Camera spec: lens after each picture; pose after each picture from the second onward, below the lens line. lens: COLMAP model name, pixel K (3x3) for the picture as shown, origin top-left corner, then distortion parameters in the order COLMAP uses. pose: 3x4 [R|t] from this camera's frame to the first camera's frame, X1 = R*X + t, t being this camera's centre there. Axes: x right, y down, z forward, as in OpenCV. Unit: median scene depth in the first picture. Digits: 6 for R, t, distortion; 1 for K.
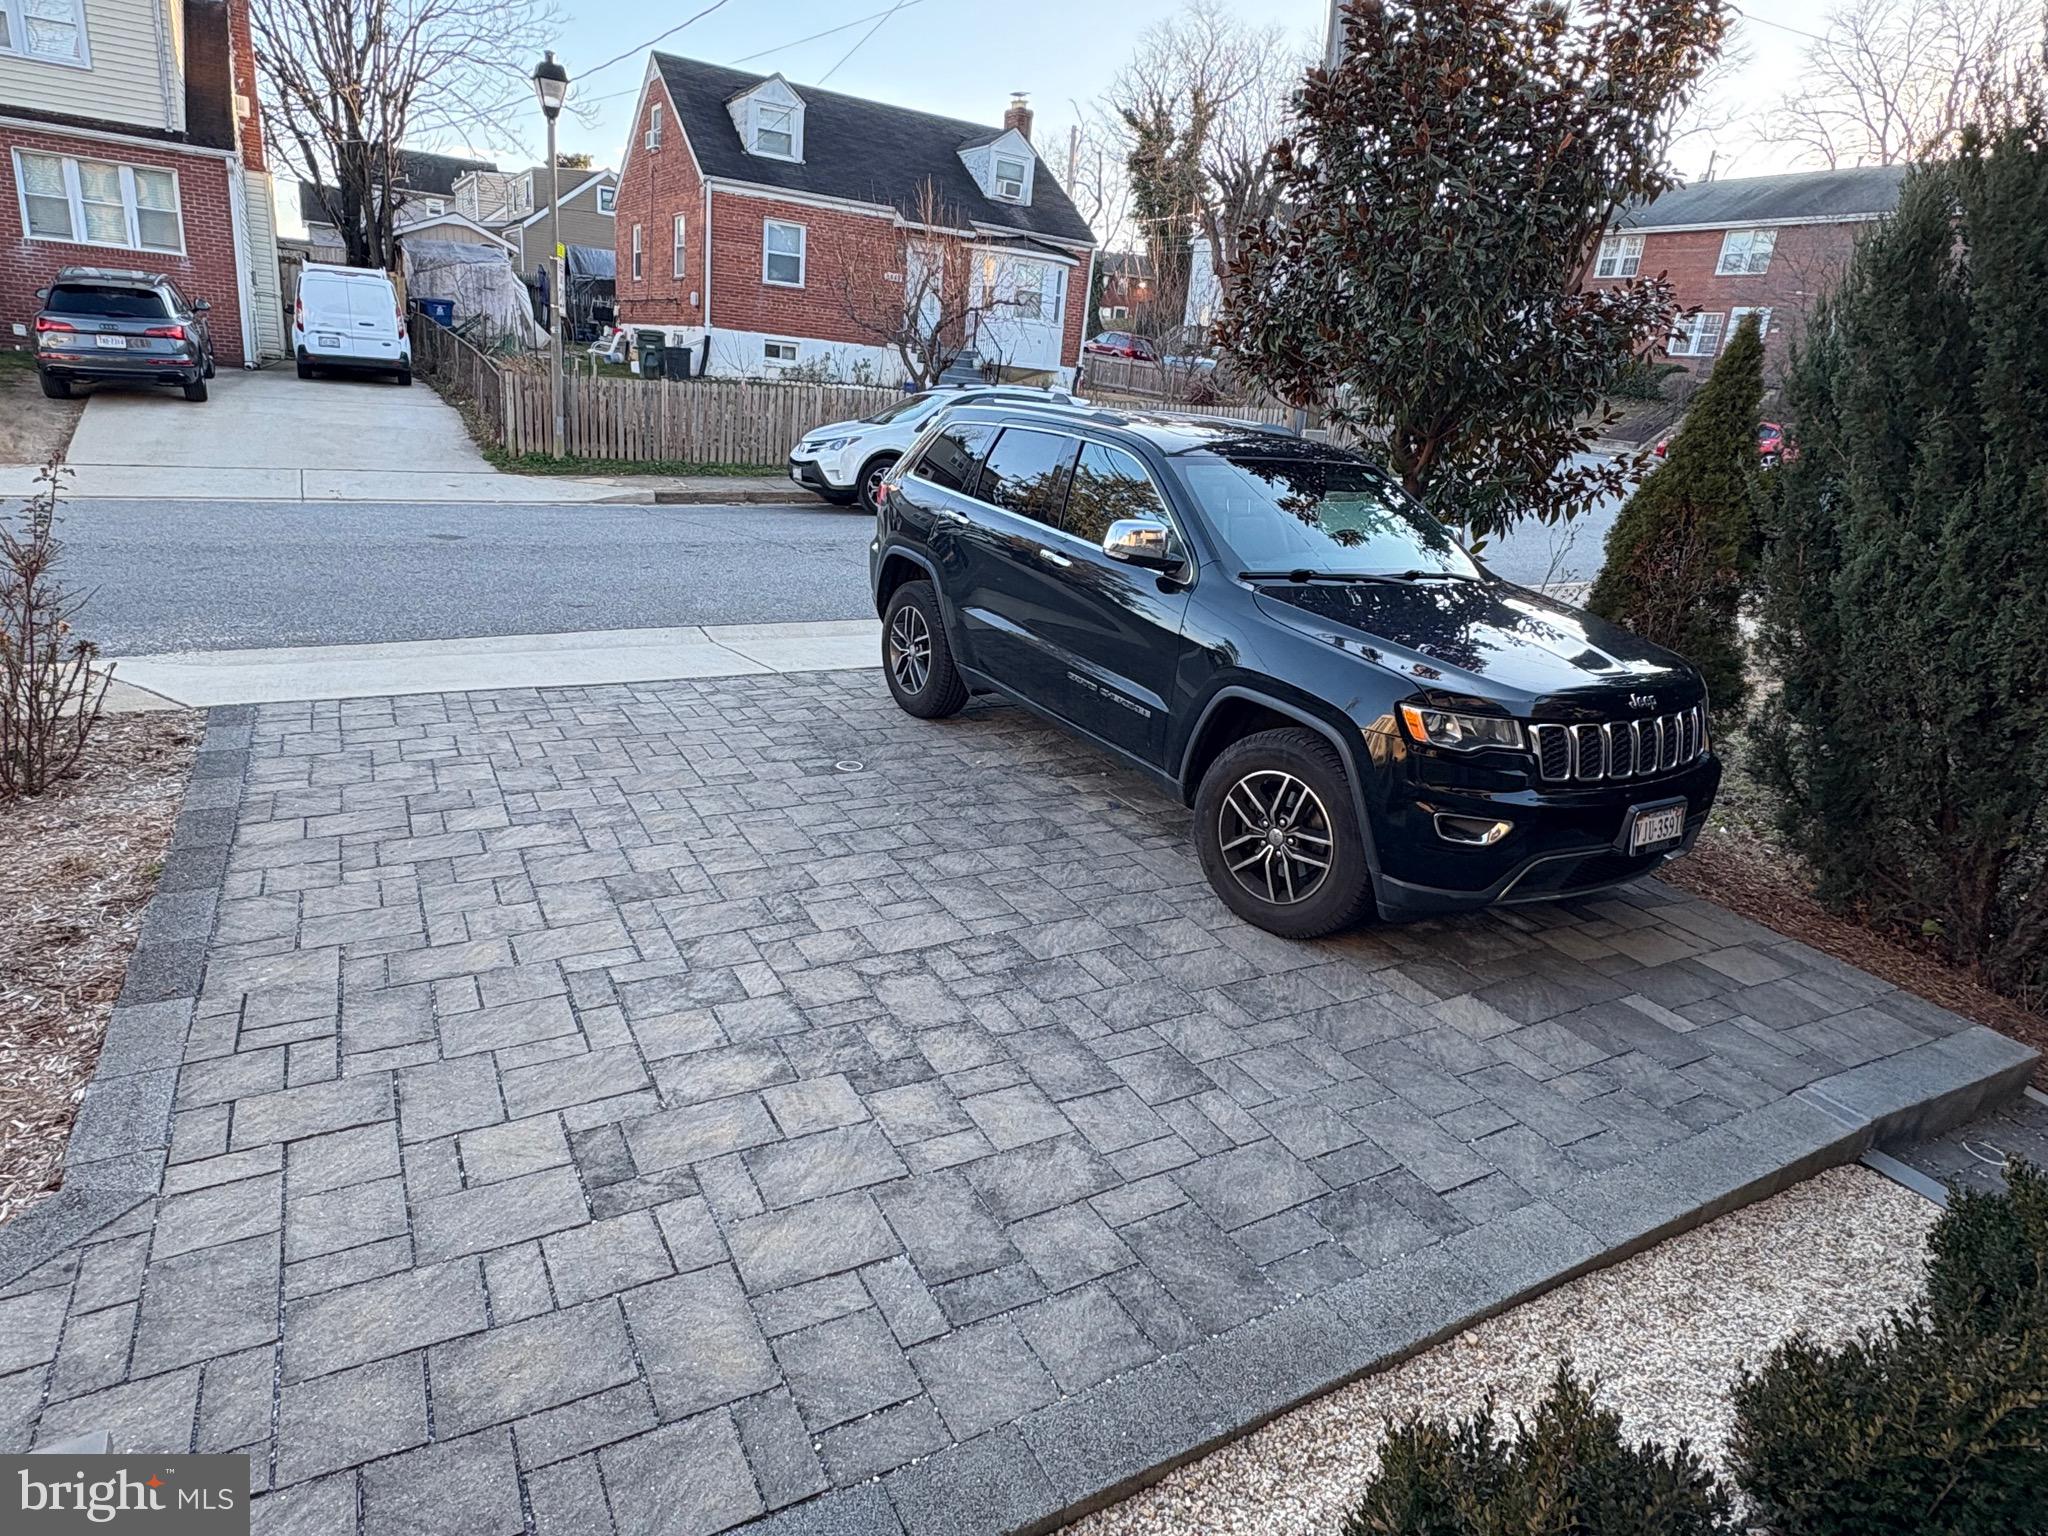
lens RADIAL K [[1167.7, 0, 1024.0], [0, 1167.7, 768.0], [0, 0, 1]] dist [-0.000317, -0.002075]
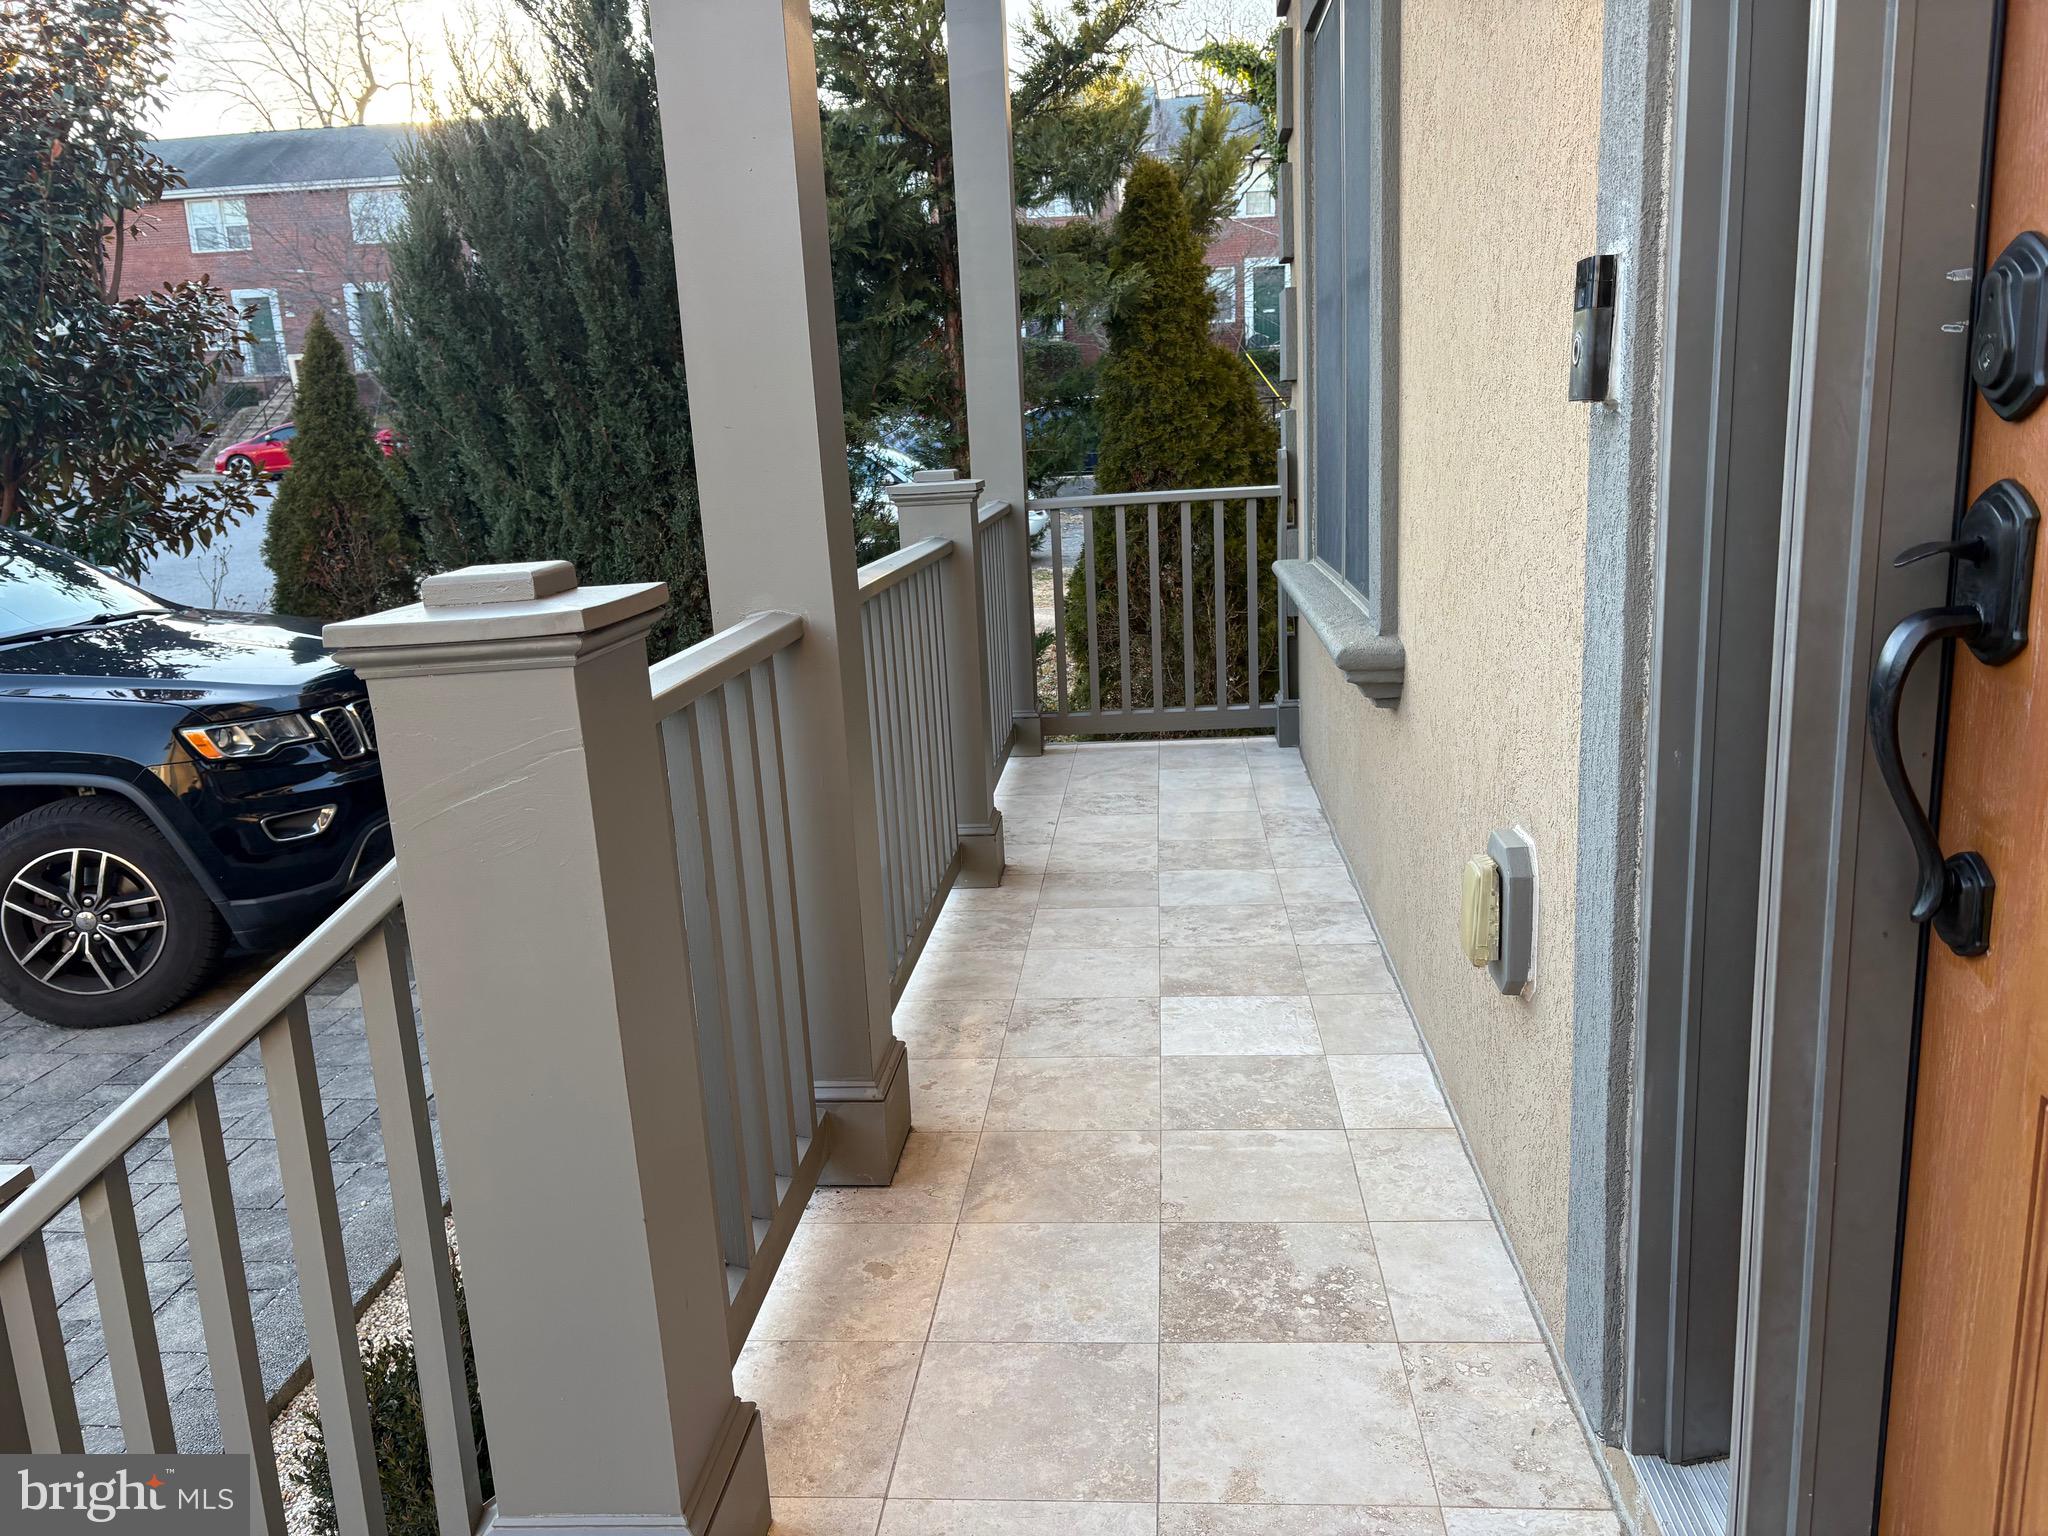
lens RADIAL K [[1553.1, 0, 1024.0], [0, 1553.1, 768.0], [0, 0, 1]] dist [0.001745, 0.049789]
pose [[0.560184, -0.295338, 0.773931, -0.227648], [0.355431, 0.929606, 0.097479, 0.074079], [-0.748240, 0.220473, 0.625723, -0.256920]]
